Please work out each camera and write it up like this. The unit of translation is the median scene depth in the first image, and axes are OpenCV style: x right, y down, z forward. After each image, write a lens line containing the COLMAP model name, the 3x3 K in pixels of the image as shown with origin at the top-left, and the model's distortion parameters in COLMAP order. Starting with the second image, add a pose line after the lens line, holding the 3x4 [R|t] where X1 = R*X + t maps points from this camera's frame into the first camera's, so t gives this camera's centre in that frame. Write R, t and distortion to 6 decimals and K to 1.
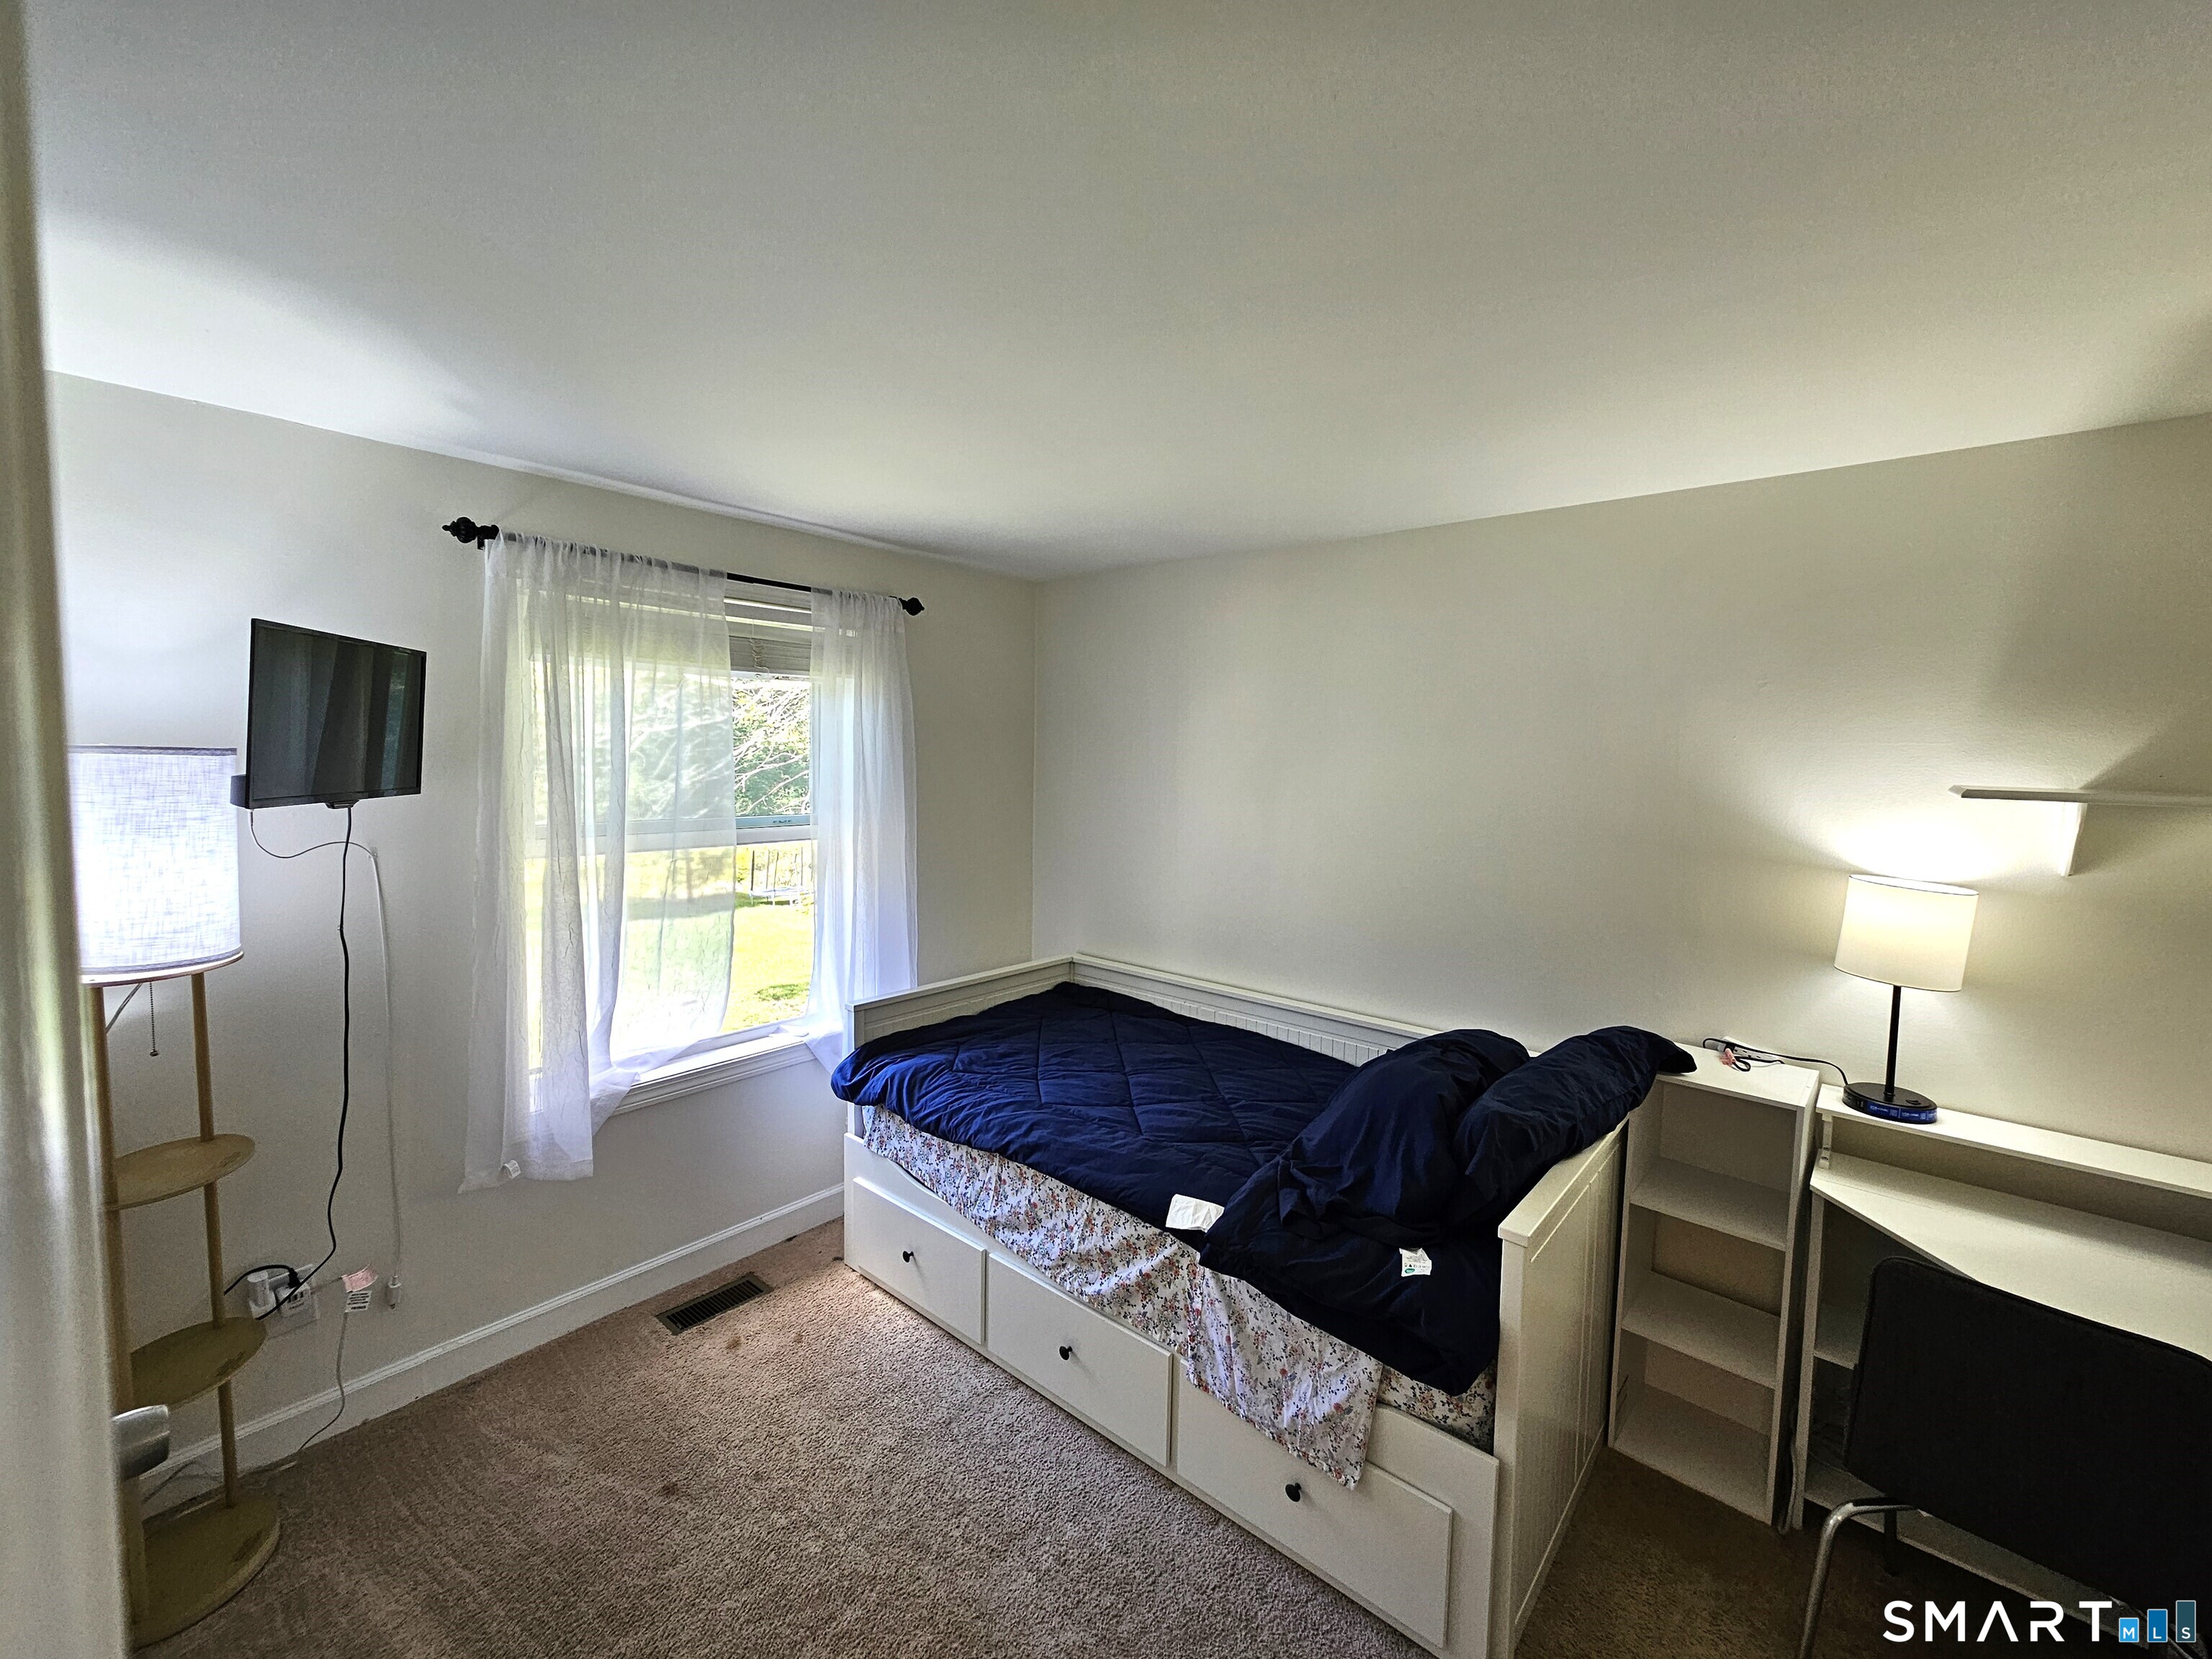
lens RADIAL K [[904.5, 0, 1102.3], [0, 904.5, 813.7], [0, 0, 1]] dist [0.000451, -0.000249]
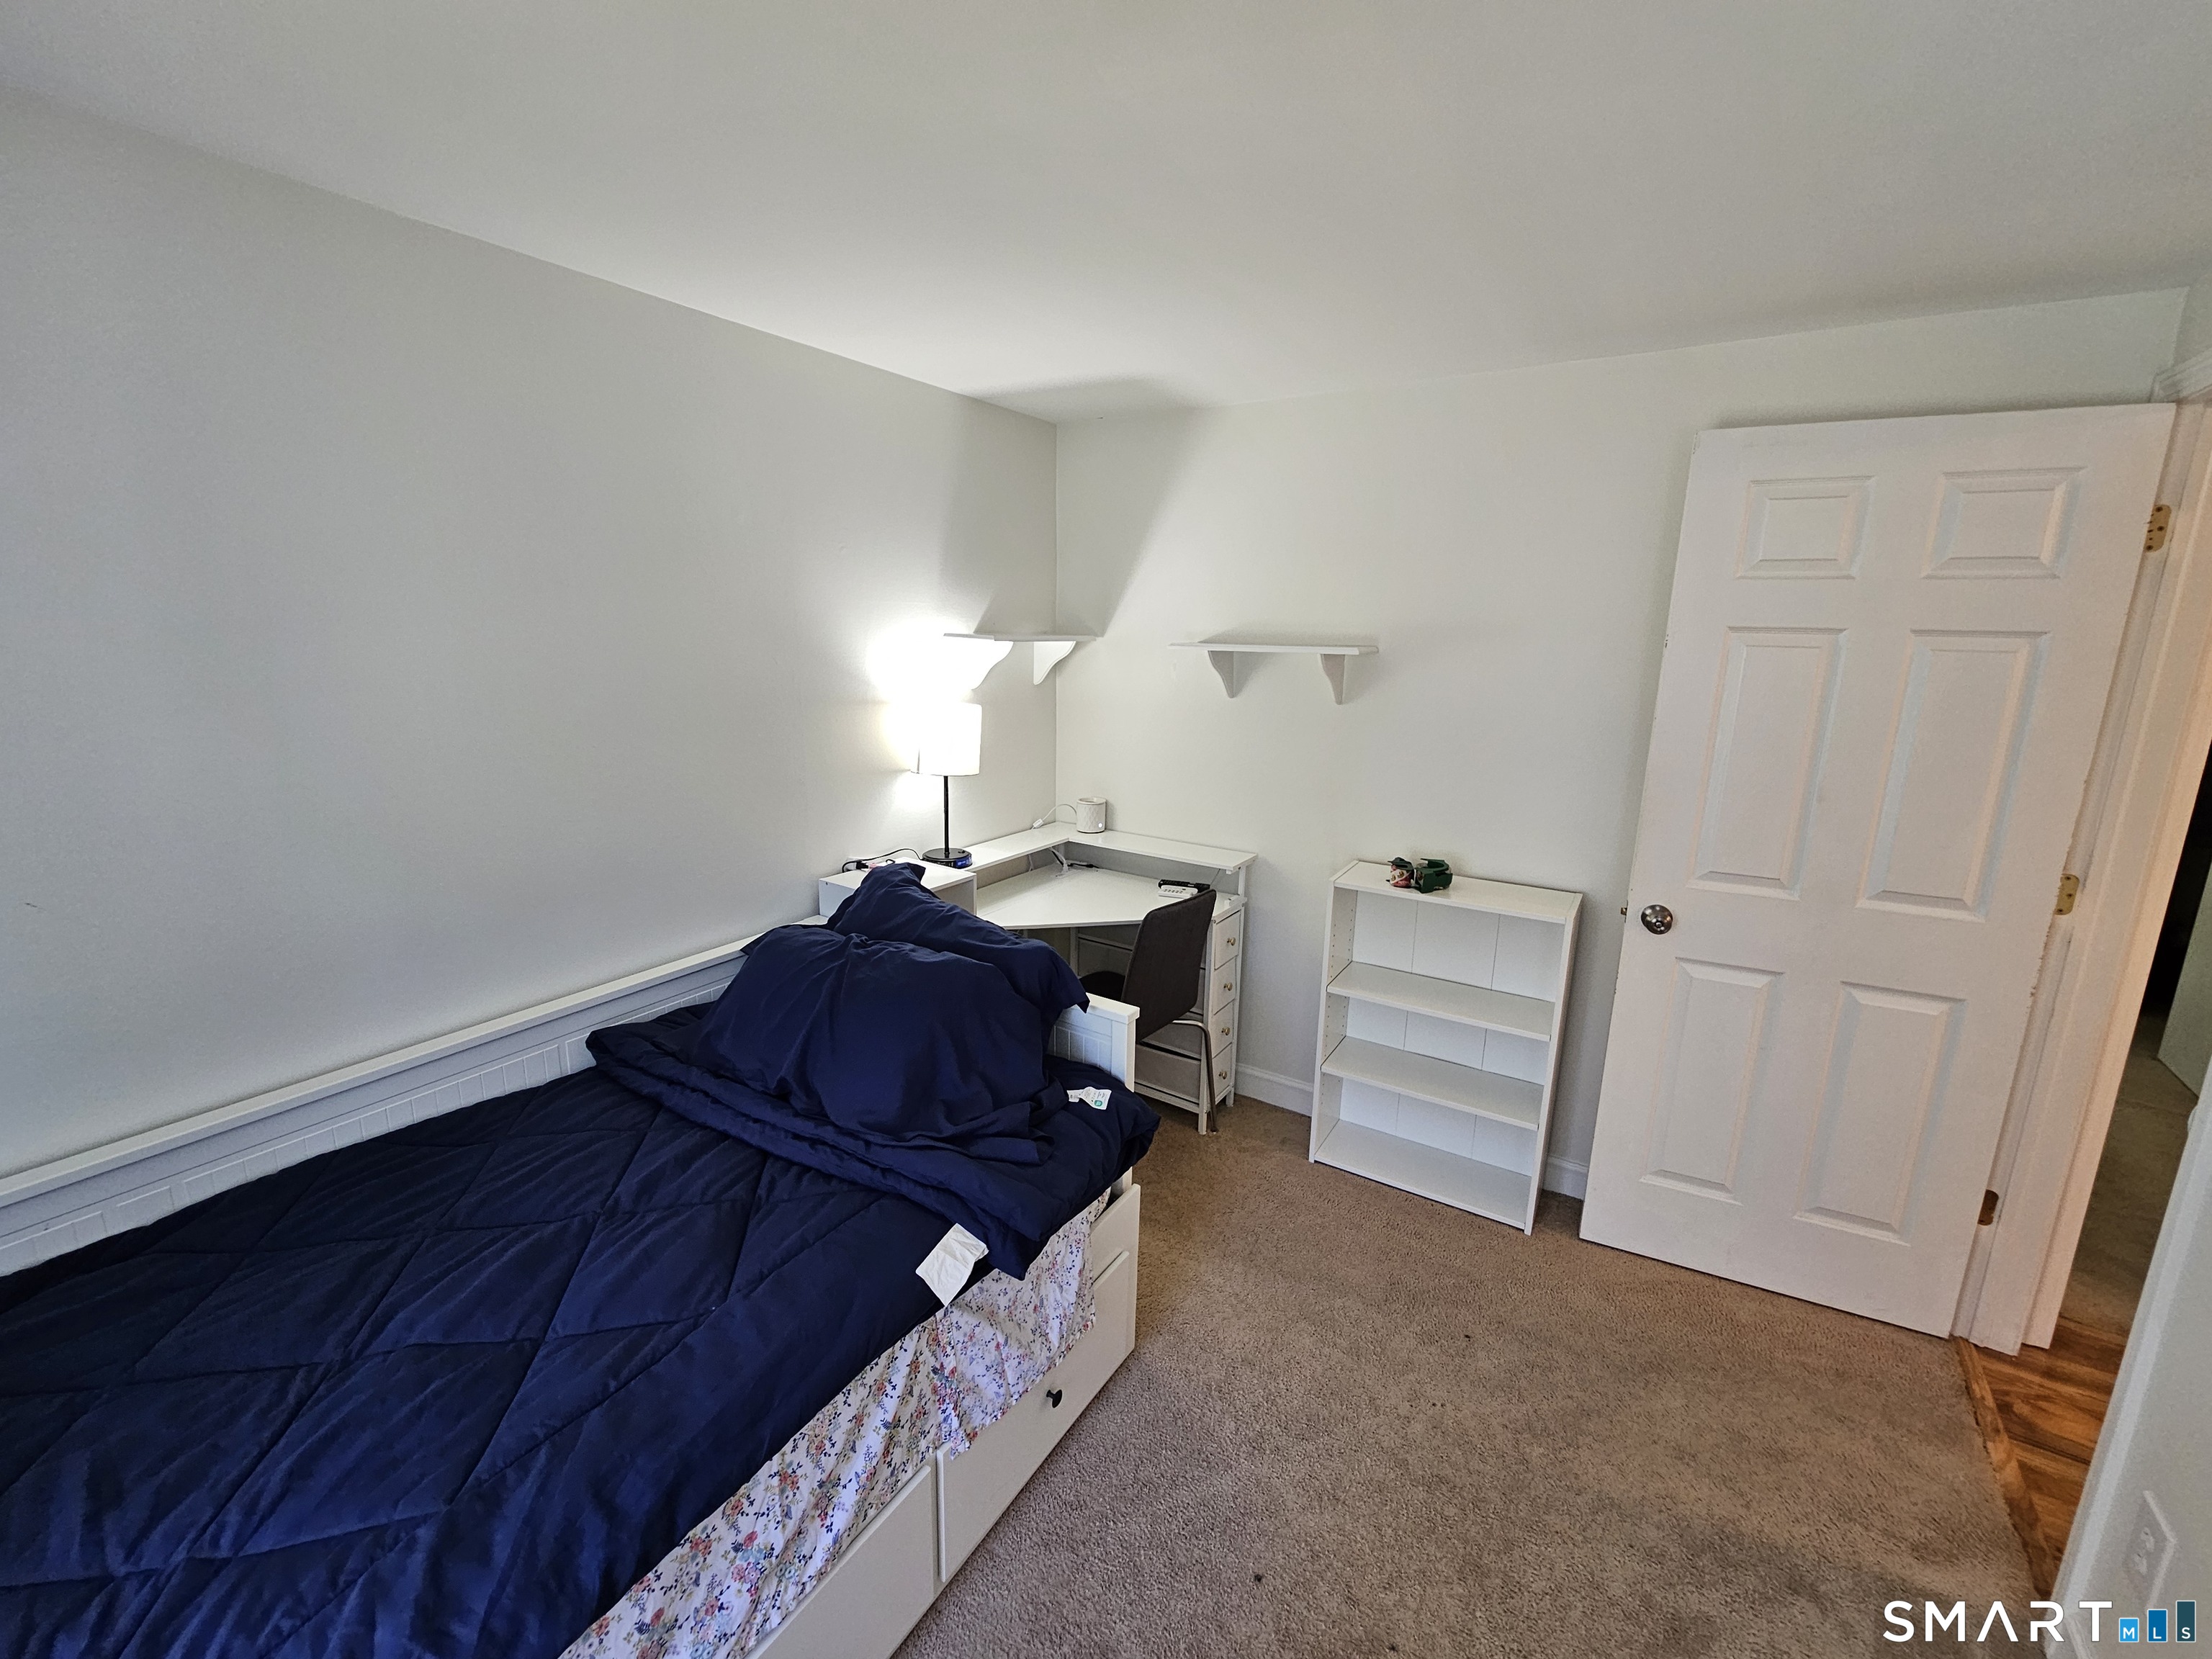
lens RADIAL K [[904.5, 0, 1102.3], [0, 904.5, 813.7], [0, 0, 1]] dist [0.000451, -0.000249]
pose [[-0.141603, -0.226064, 0.963765, -0.539608], [0.043079, 0.971246, 0.234148, -0.076582], [-0.988986, 0.074674, -0.127793, 0.941267]]
